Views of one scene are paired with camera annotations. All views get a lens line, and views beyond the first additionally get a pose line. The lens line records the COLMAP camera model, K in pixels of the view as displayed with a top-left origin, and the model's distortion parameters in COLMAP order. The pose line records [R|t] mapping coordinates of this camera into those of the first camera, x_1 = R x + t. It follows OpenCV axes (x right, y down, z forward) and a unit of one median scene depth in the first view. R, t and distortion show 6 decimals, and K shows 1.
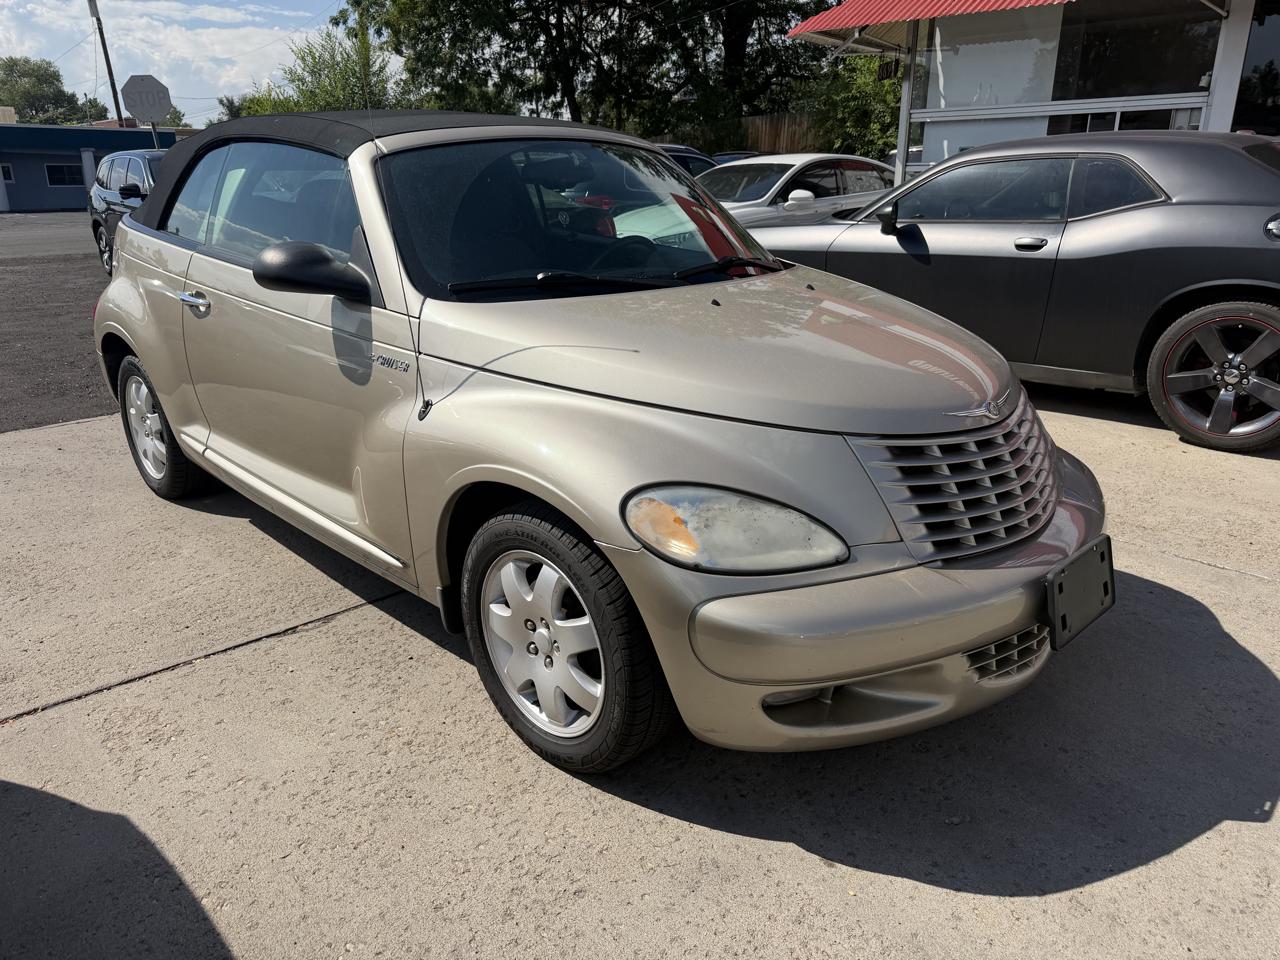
lens RADIAL K [[924.6, 0, 640.0], [0, 924.6, 480.0], [0, 0, 1]] dist [0.001466, -0.003391]
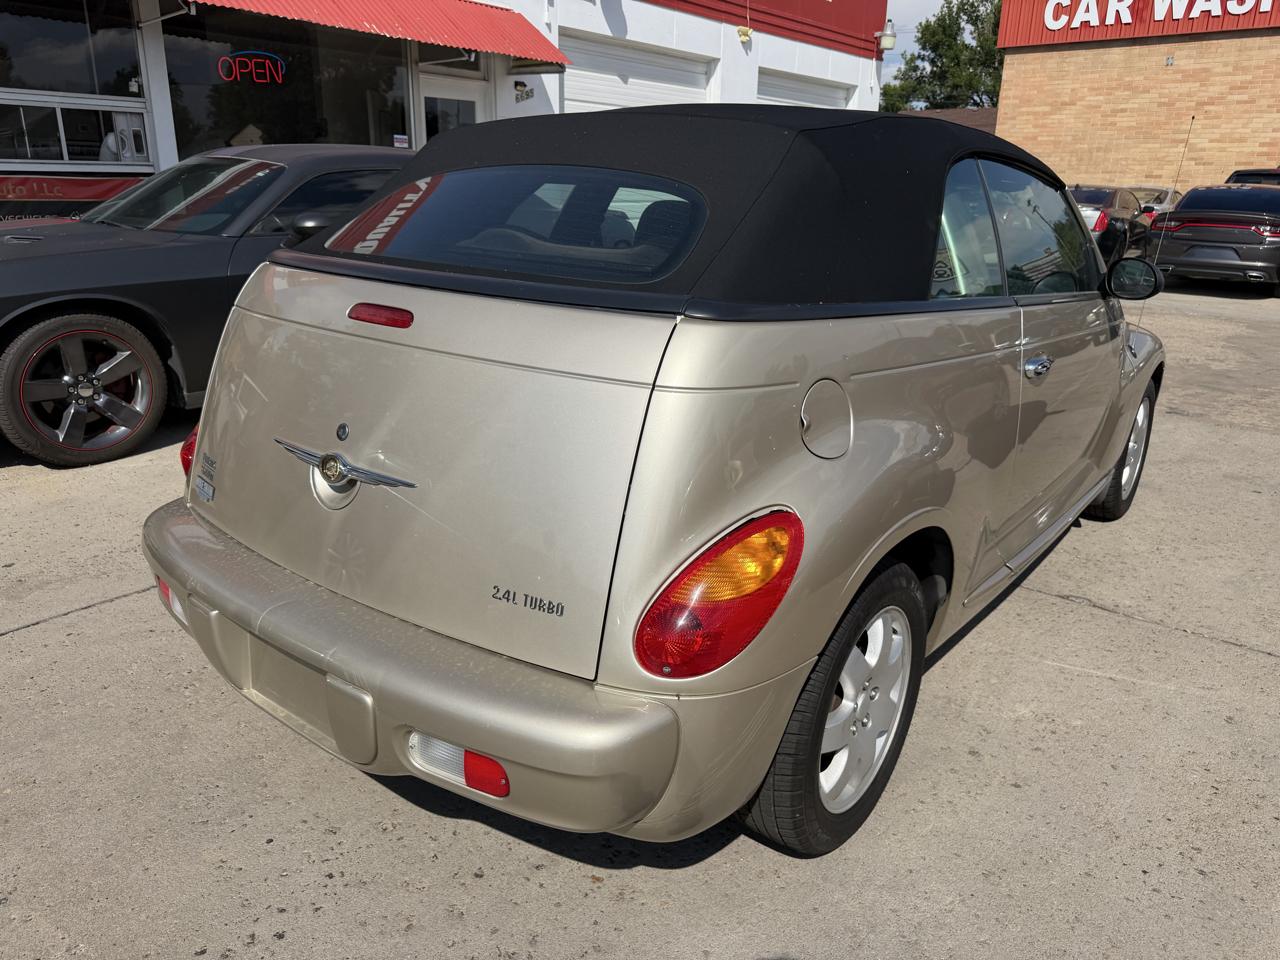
lens RADIAL K [[915.1, 0, 639.5], [0, 915.1, 475.7], [0, 0, 1]] dist [0.007240, -0.008956]
pose [[-0.132882, -0.298245, 0.945194, -0.477557], [0.289642, 0.900336, 0.324811, -0.191037], [-0.947866, 0.316929, -0.033255, 0.574876]]
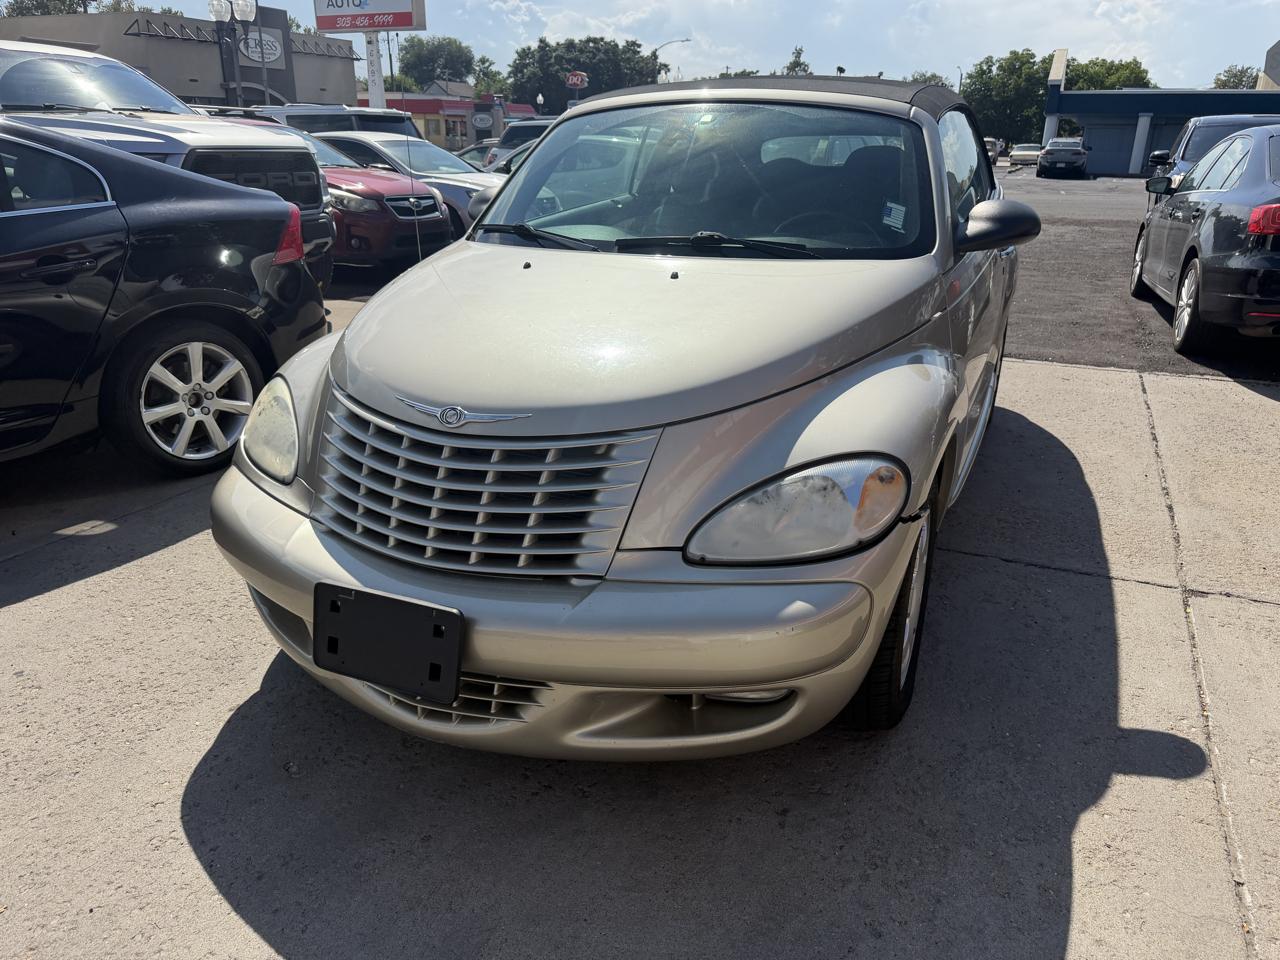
lens RADIAL K [[911.6, 0, 644.5], [0, 911.6, 482.5], [0, 0, 1]] dist [0.009977, -0.010090]
pose [[0.371927, 0.333265, -0.866374, 0.329036], [-0.300630, 0.926272, 0.227248, -0.072232], [0.878232, 0.175938, 0.444695, 0.217587]]
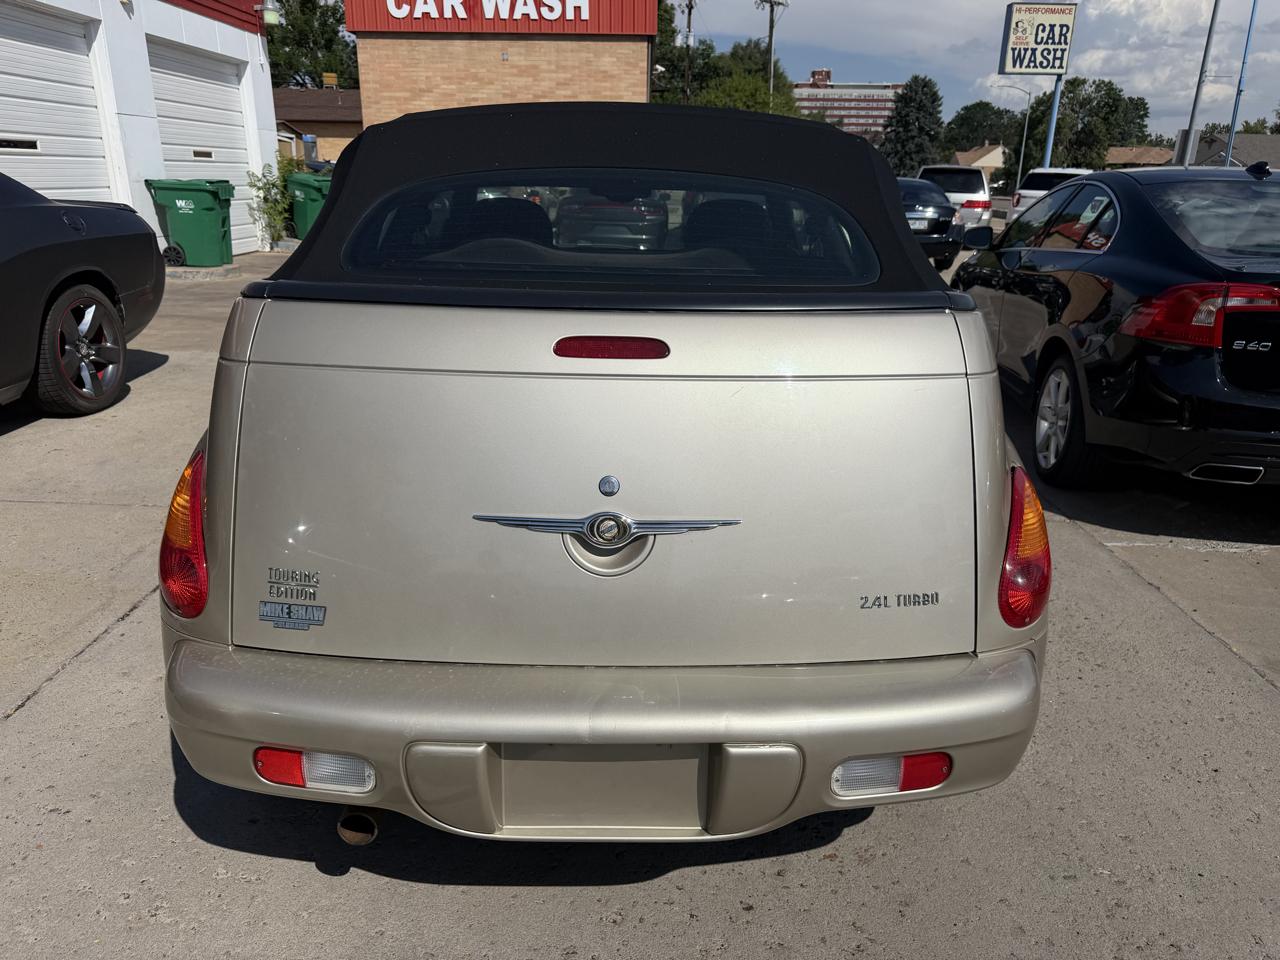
lens RADIAL K [[911.6, 0, 644.5], [0, 911.6, 482.5], [0, 0, 1]] dist [0.009977, -0.010090]
pose [[-0.725262, -0.223261, 0.651268, -0.384817], [0.203392, 0.834257, 0.512491, -0.245305], [-0.657744, 0.504153, -0.559645, 0.731684]]
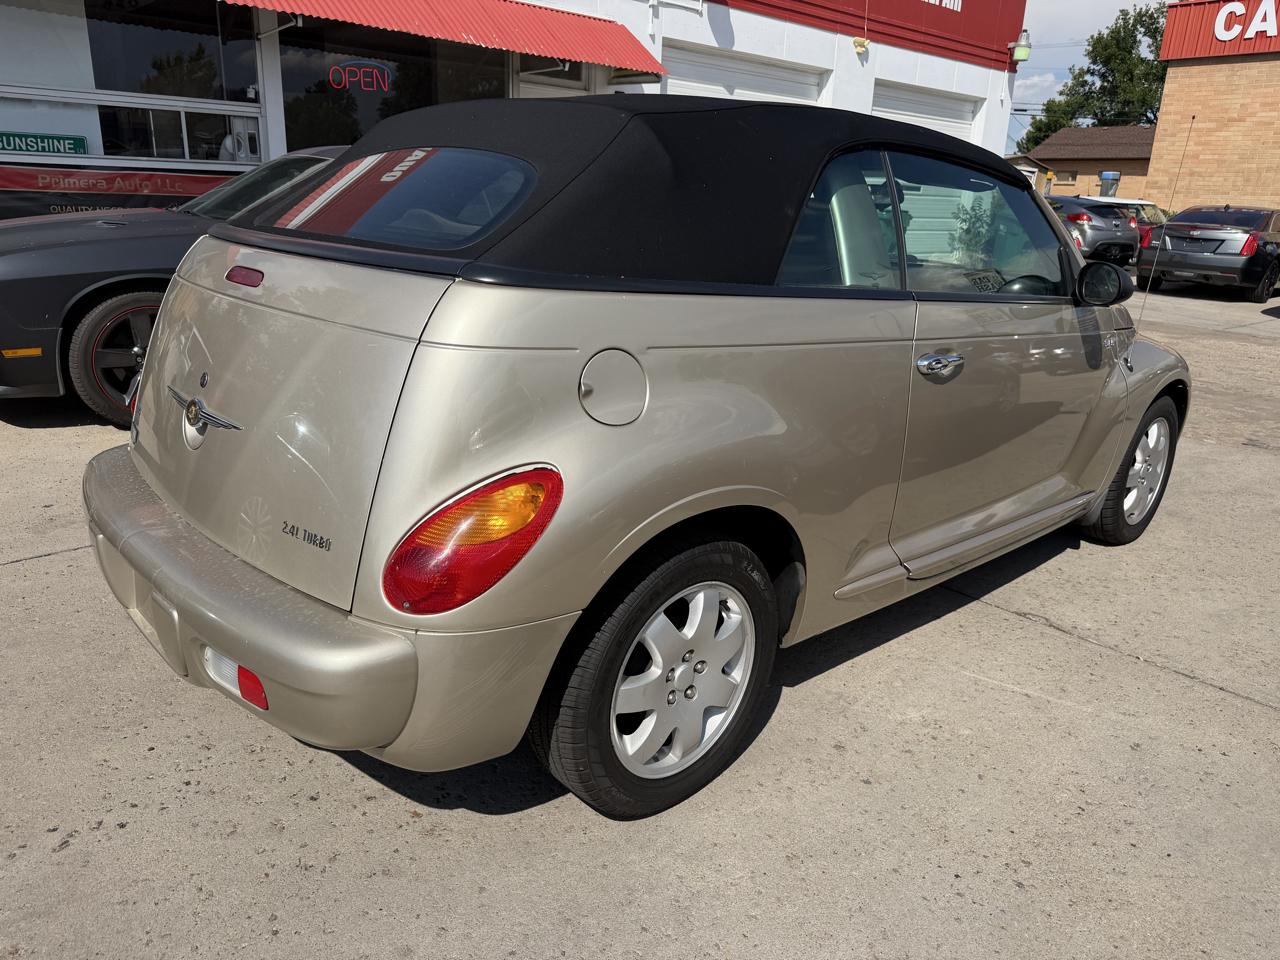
lens RADIAL K [[909.1, 0, 631.3], [0, 909.1, 484.9], [0, 0, 1]] dist [0.011896, -0.012415]
pose [[0.029339, -0.297776, 0.954185, -0.493890], [0.274367, 0.920330, 0.278775, -0.160489], [-0.961177, 0.253618, 0.108702, 0.503059]]
